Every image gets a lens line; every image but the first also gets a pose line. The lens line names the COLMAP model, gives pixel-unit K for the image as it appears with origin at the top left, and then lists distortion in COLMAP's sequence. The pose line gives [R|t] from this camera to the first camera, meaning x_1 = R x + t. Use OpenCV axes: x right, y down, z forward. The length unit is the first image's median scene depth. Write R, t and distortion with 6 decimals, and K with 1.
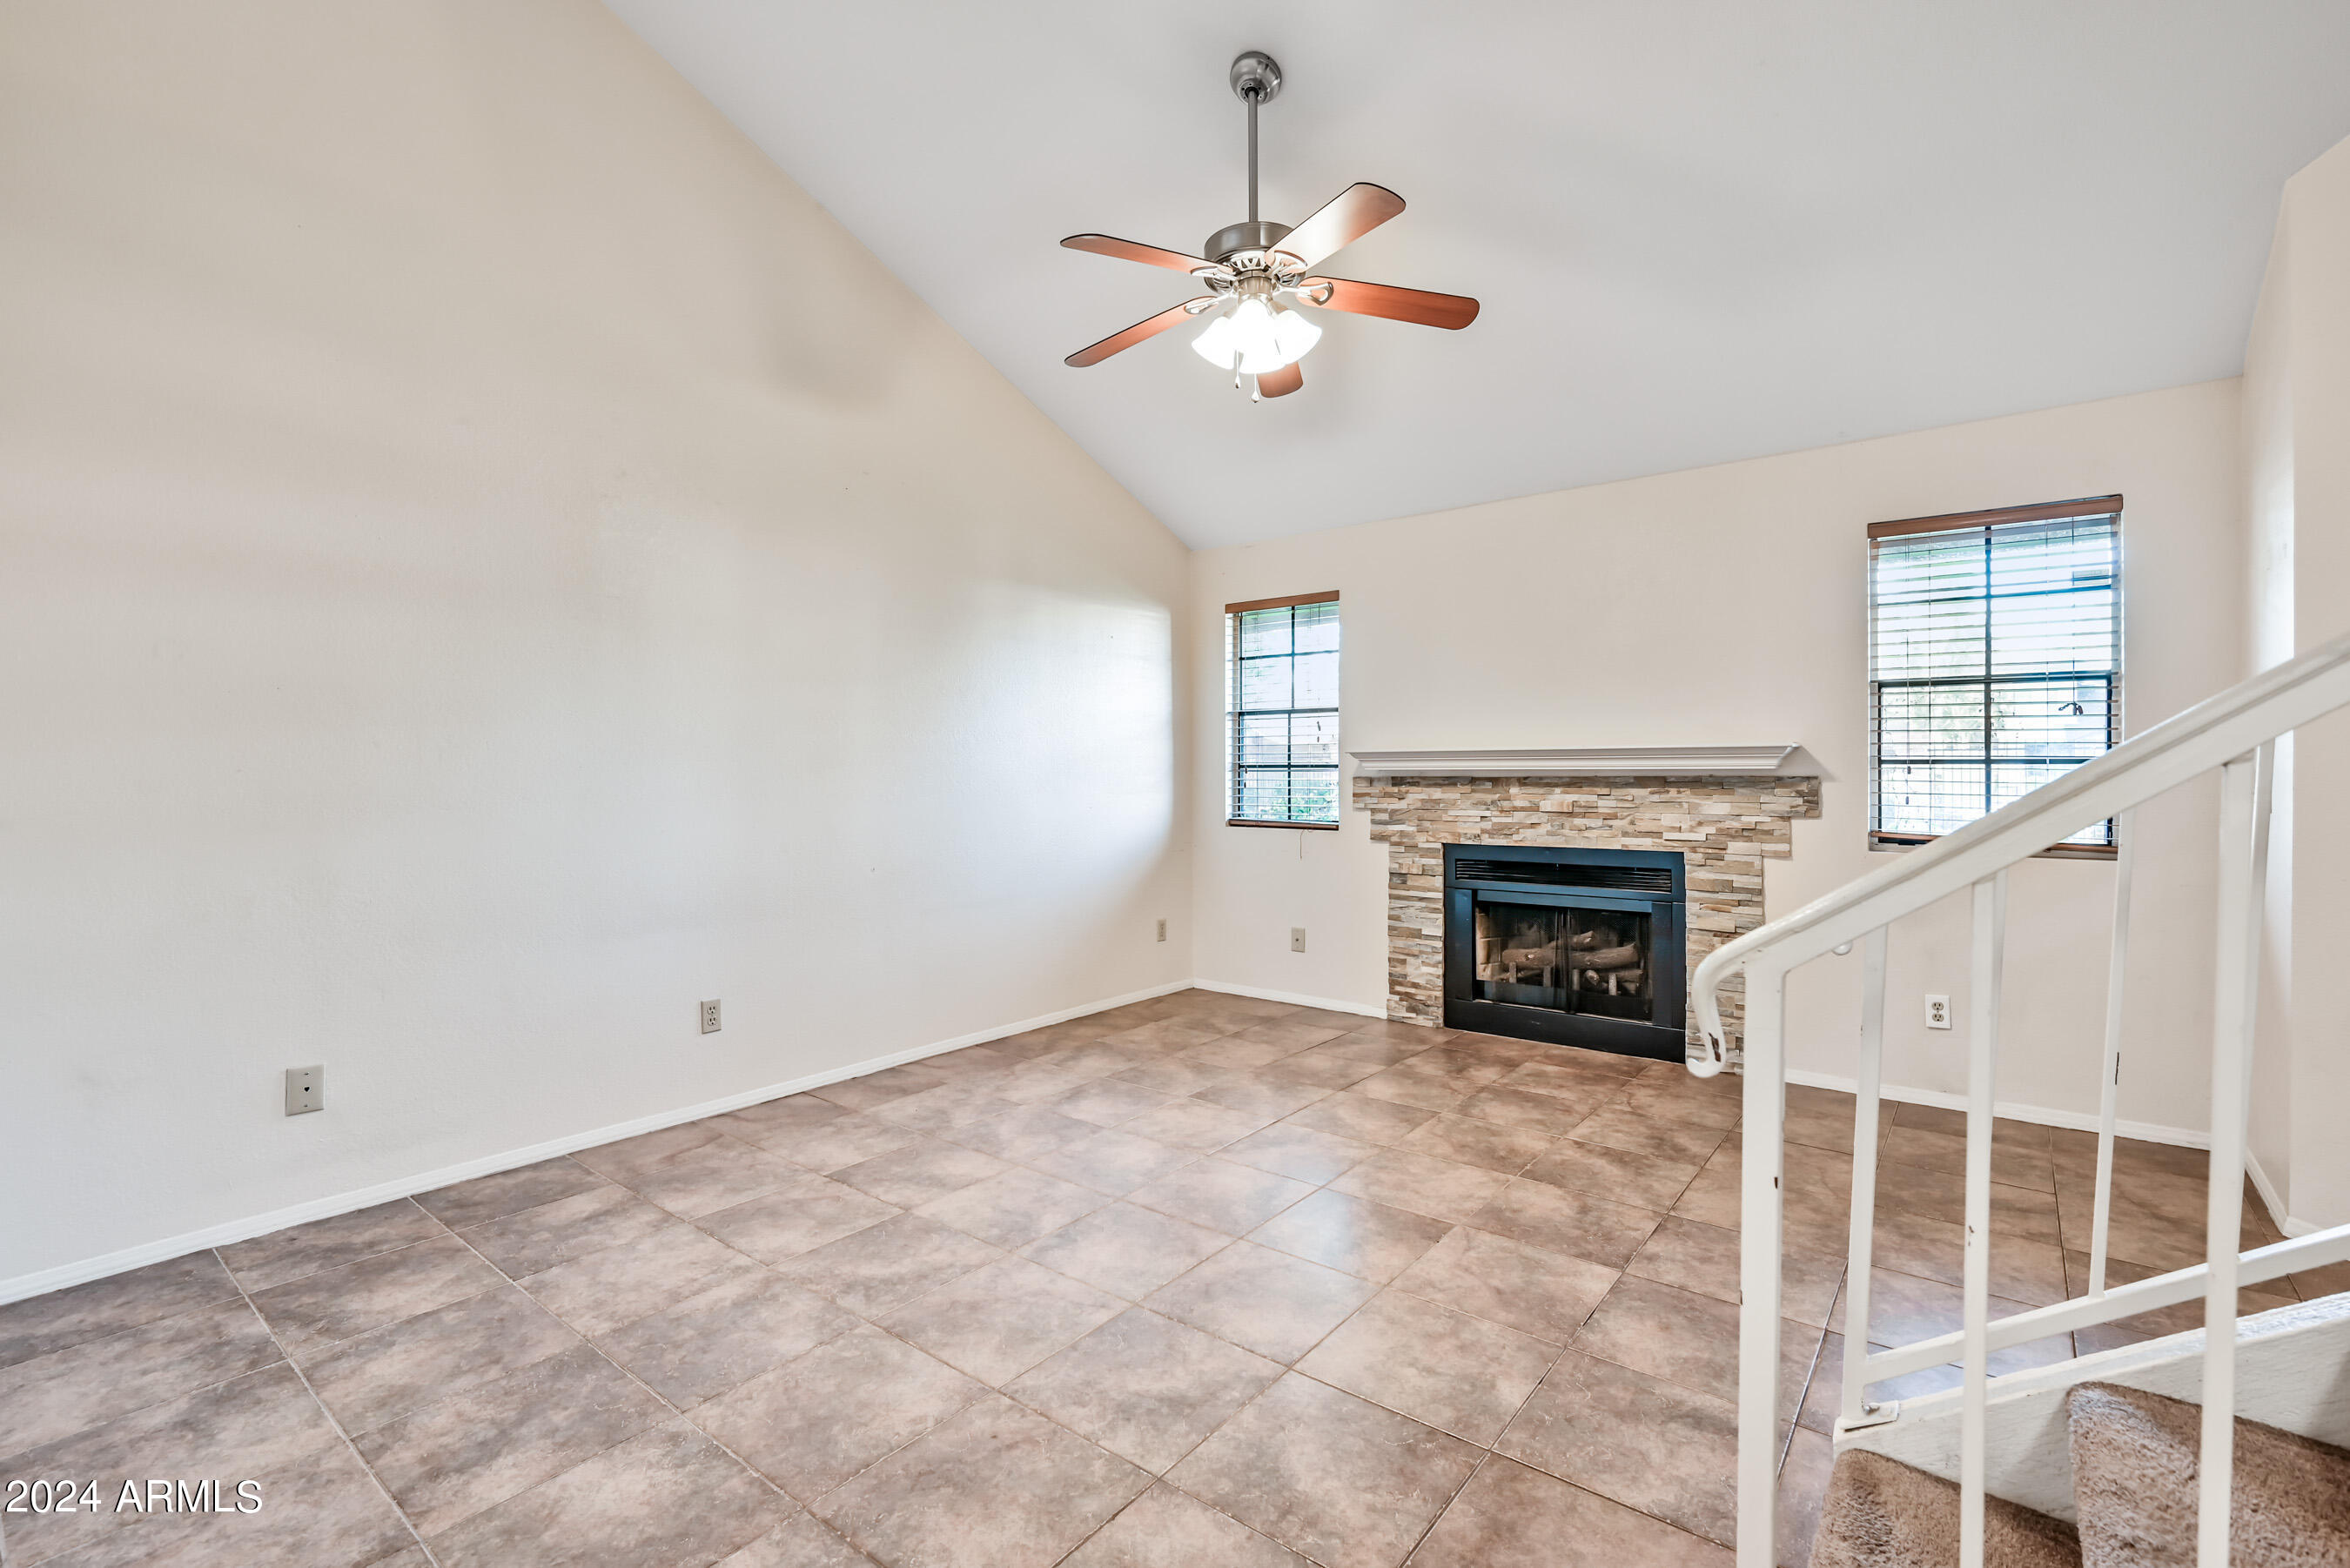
lens RADIAL K [[1053.0, 0, 1175.9], [0, 1053.0, 769.3], [0, 0, 1]] dist [0.000543, -0.000462]
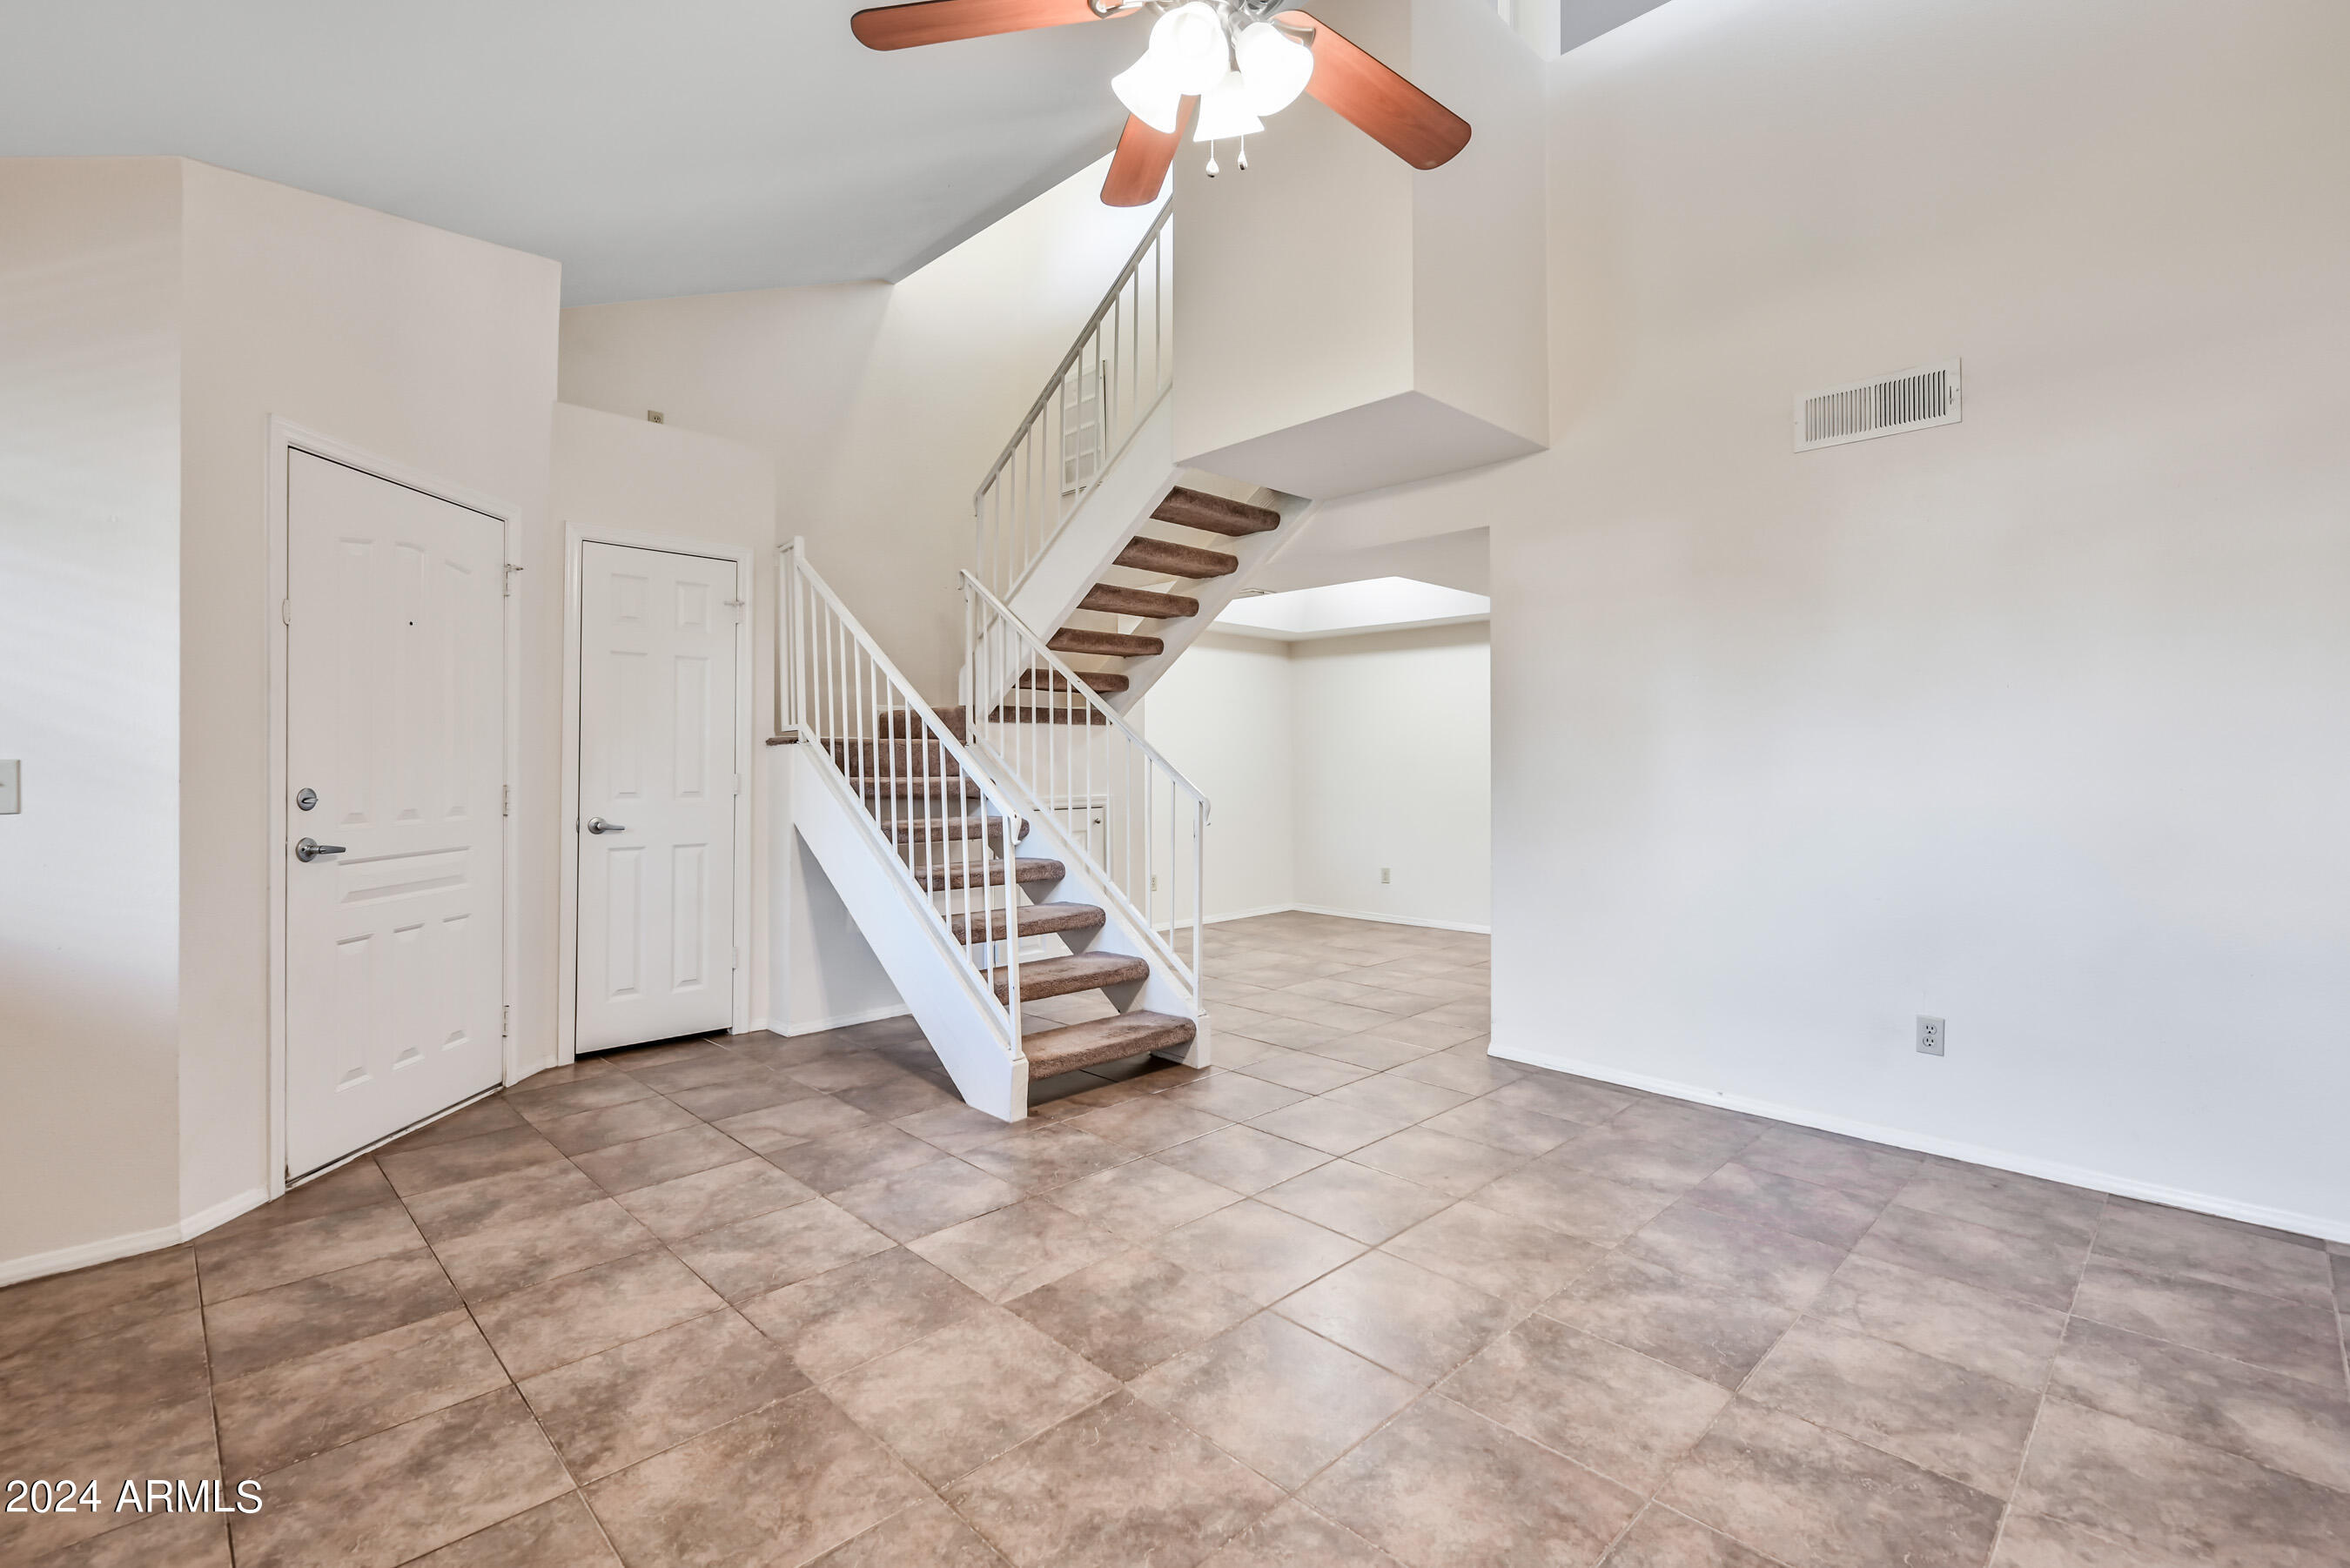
lens RADIAL K [[1053.0, 0, 1175.9], [0, 1053.0, 769.3], [0, 0, 1]] dist [0.000543, -0.000462]
pose [[-0.992420, 0.002632, 0.122861, 0.027026], [0.003838, 0.999947, 0.009575, 0.001205], [-0.122829, 0.009974, -0.992378, 1.945789]]
